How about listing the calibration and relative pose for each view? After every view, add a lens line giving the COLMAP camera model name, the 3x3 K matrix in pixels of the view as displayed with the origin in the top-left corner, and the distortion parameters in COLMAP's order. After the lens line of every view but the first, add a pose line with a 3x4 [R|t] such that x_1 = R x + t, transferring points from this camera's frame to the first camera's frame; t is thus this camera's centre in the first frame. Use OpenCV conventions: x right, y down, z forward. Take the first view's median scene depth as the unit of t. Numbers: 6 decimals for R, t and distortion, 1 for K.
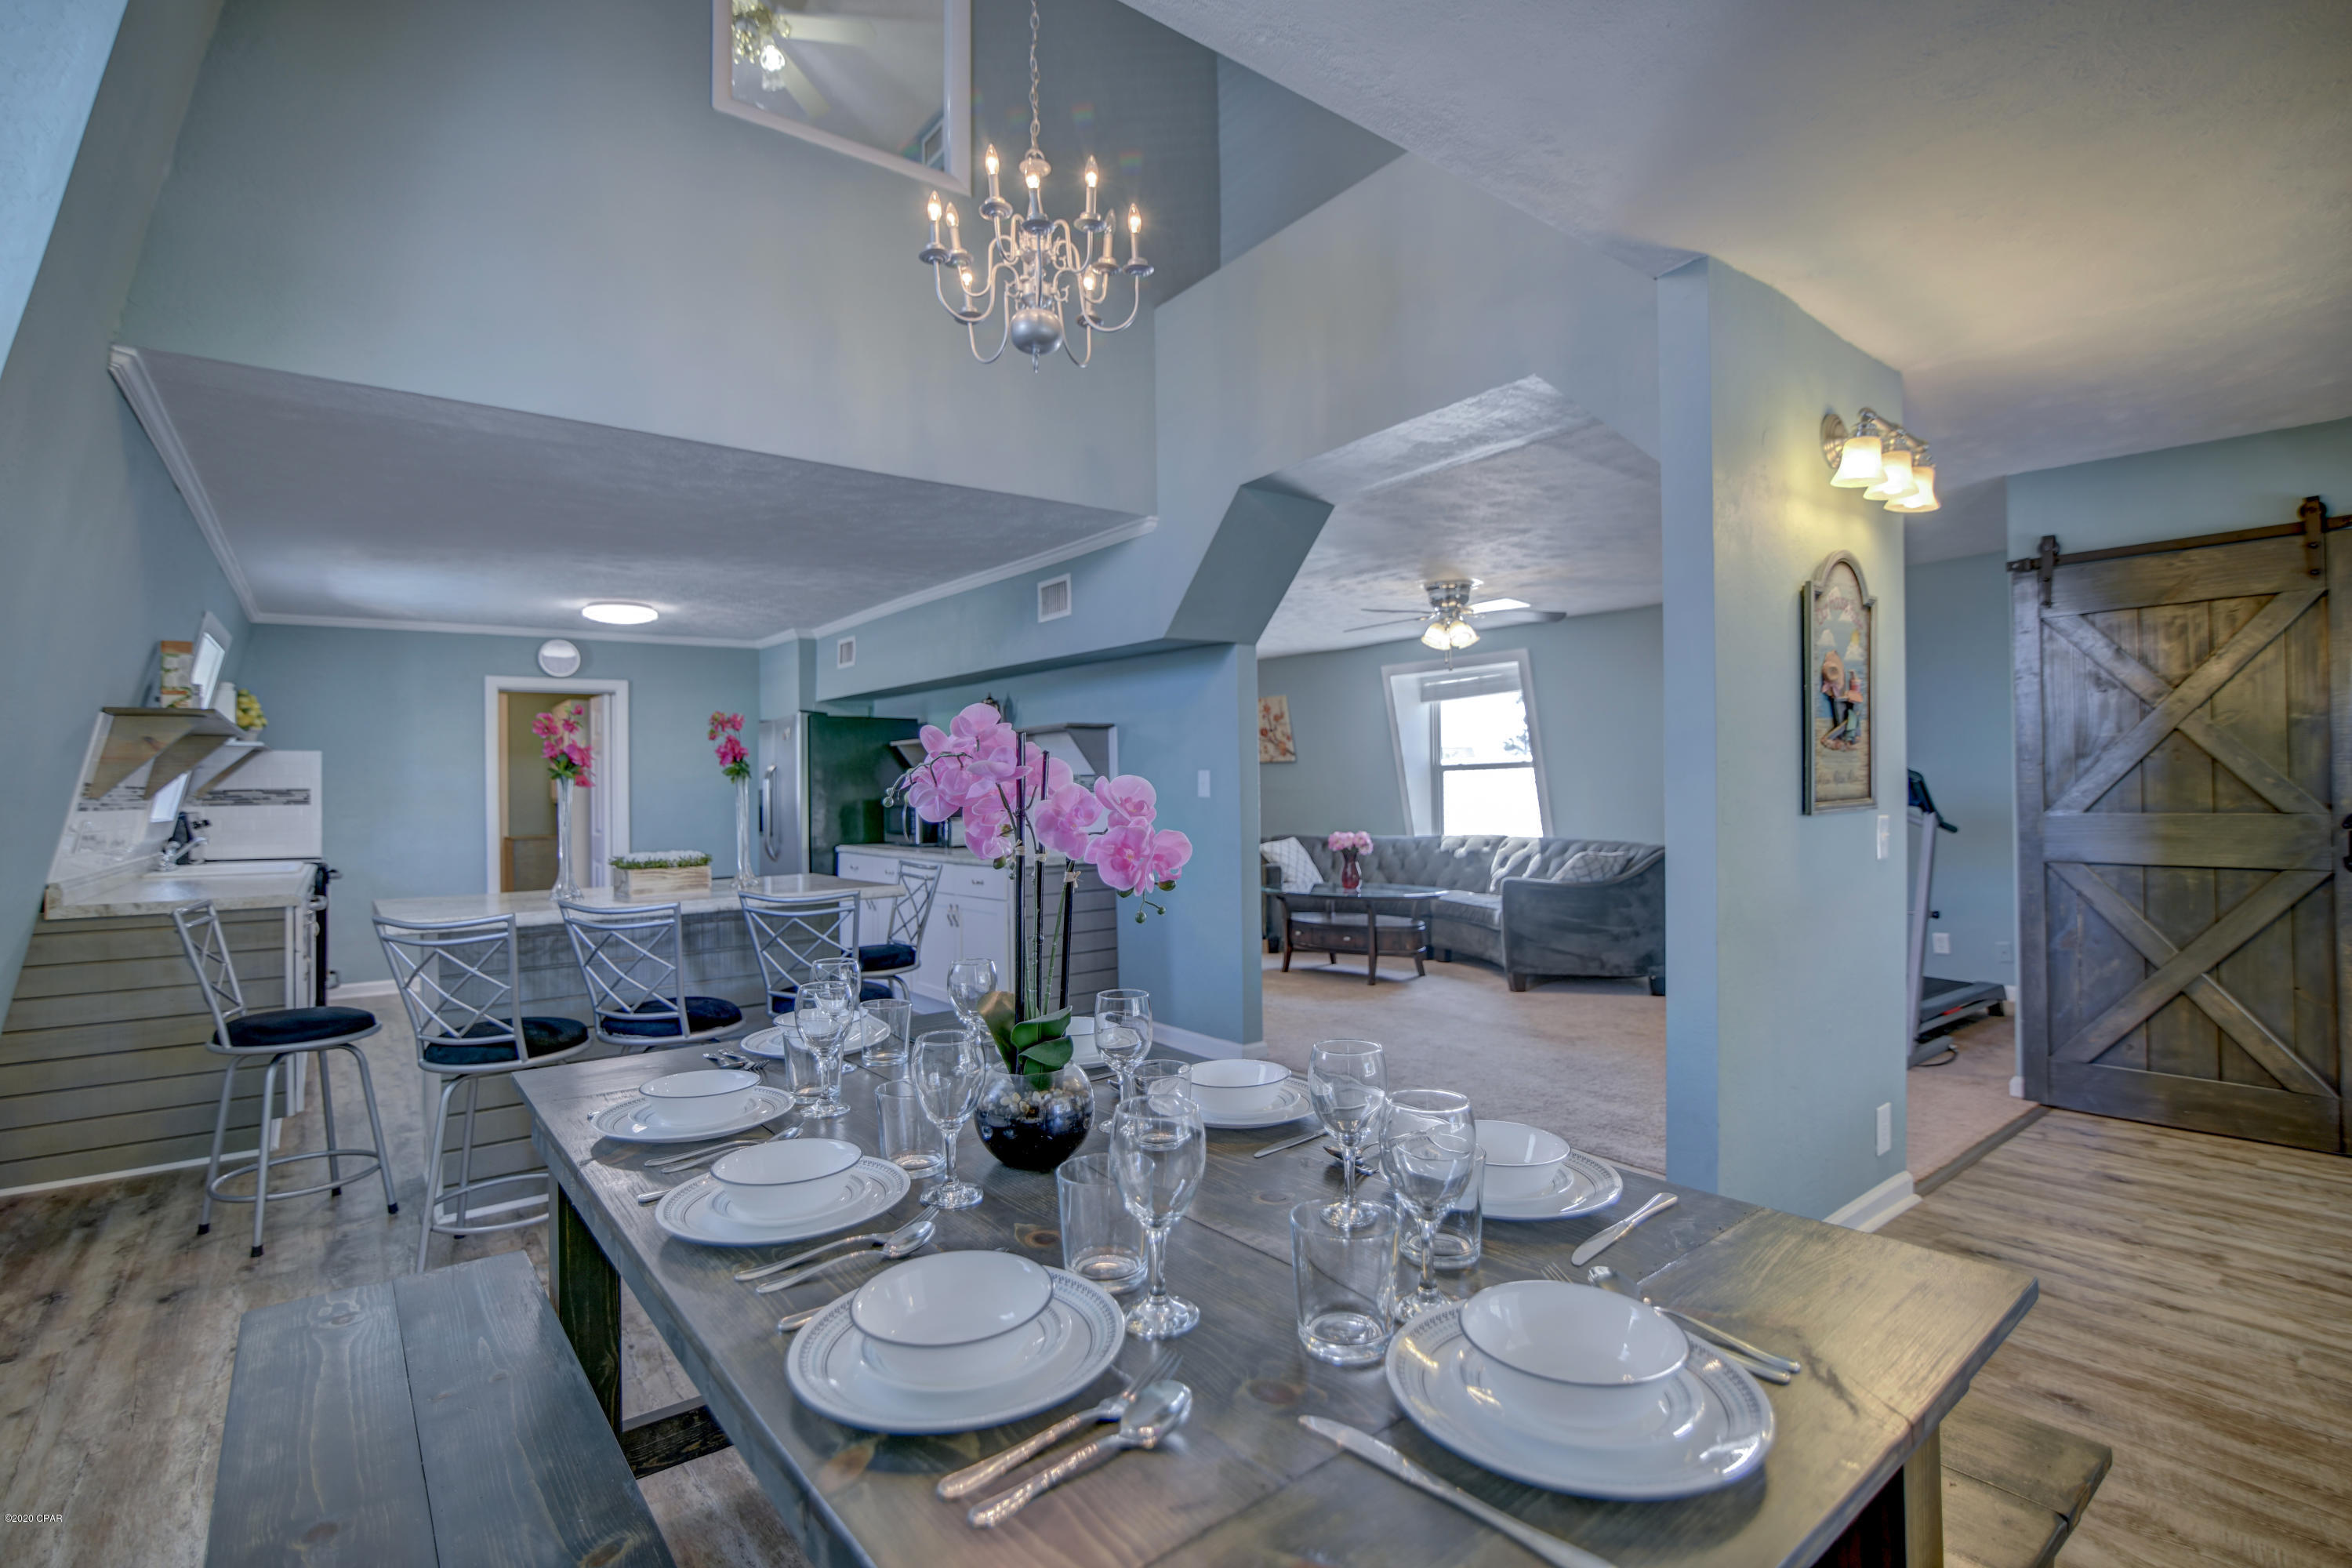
lens RADIAL K [[1088.7, 0, 1176.0], [0, 1088.7, 784.0], [0, 0, 1]] dist [-0.020181, 0.000569]
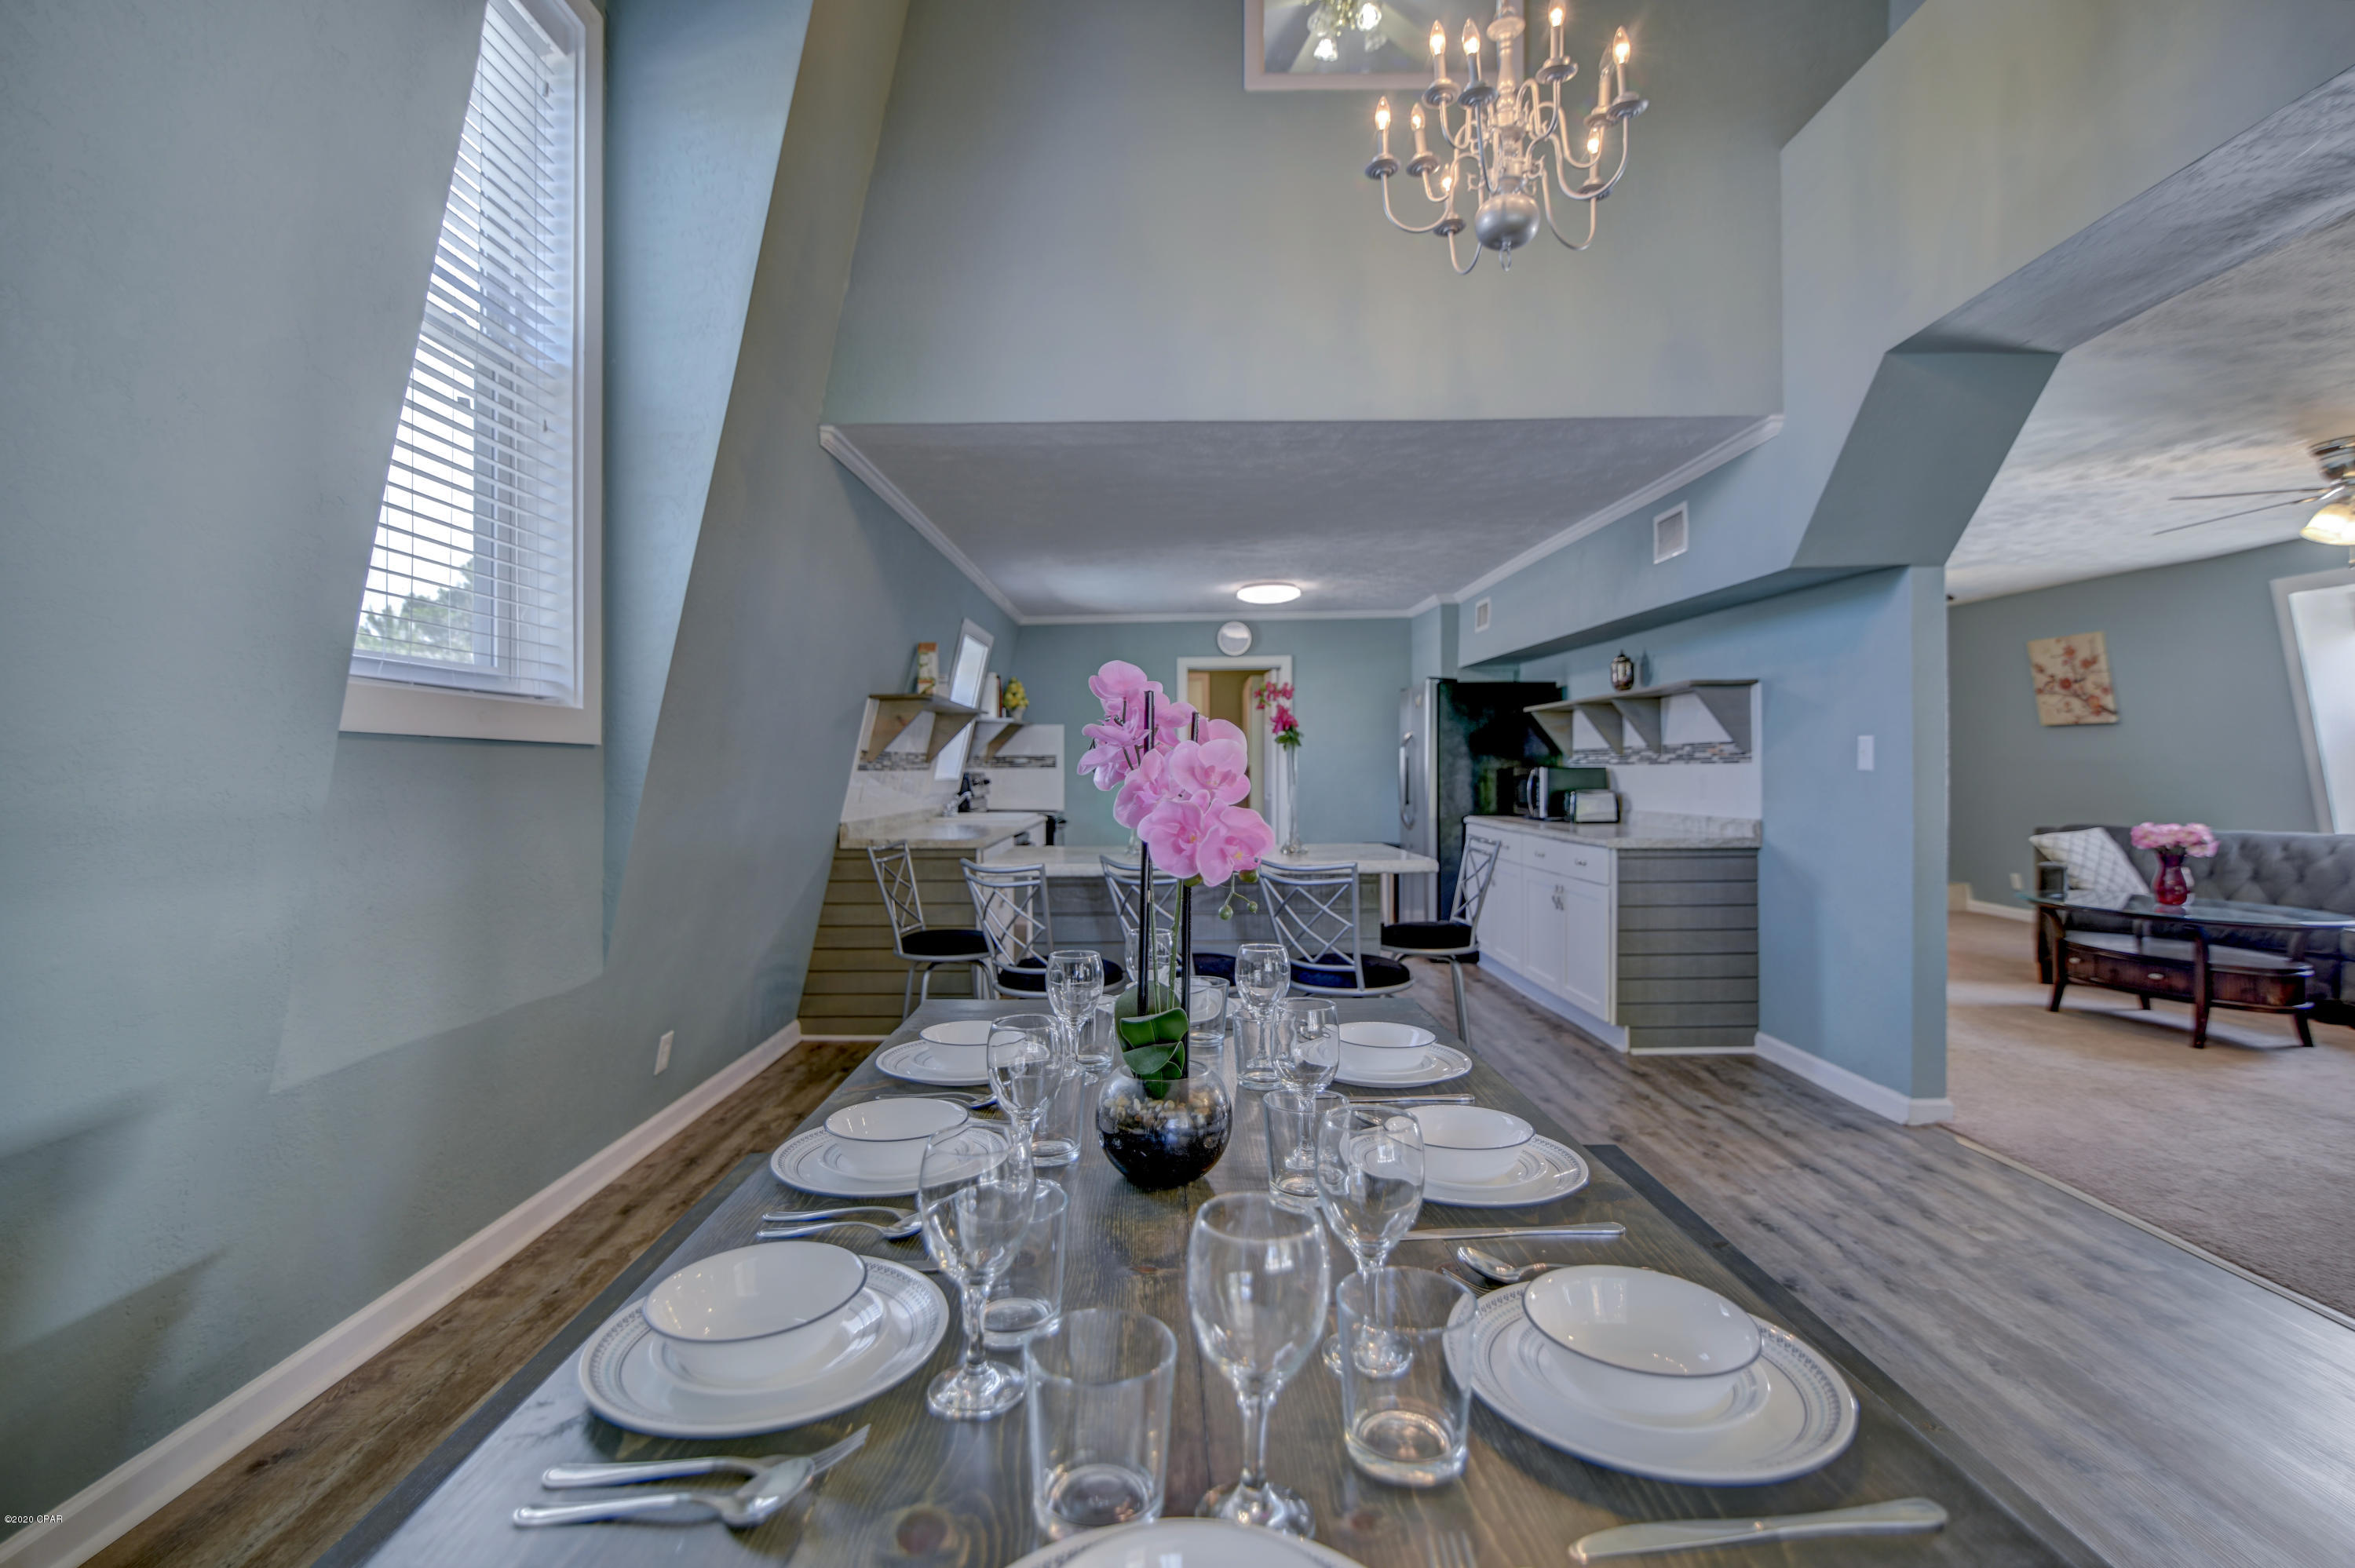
lens RADIAL K [[1110.3, 0, 1174.7], [0, 1110.3, 785.2], [0, 0, 1]] dist [-0.020484, 0.000669]
pose [[0.788245, 0.019949, -0.615038, 0.101147], [-0.002012, 0.999553, 0.029842, 0.000222], [0.615358, -0.022285, 0.787933, 0.071683]]
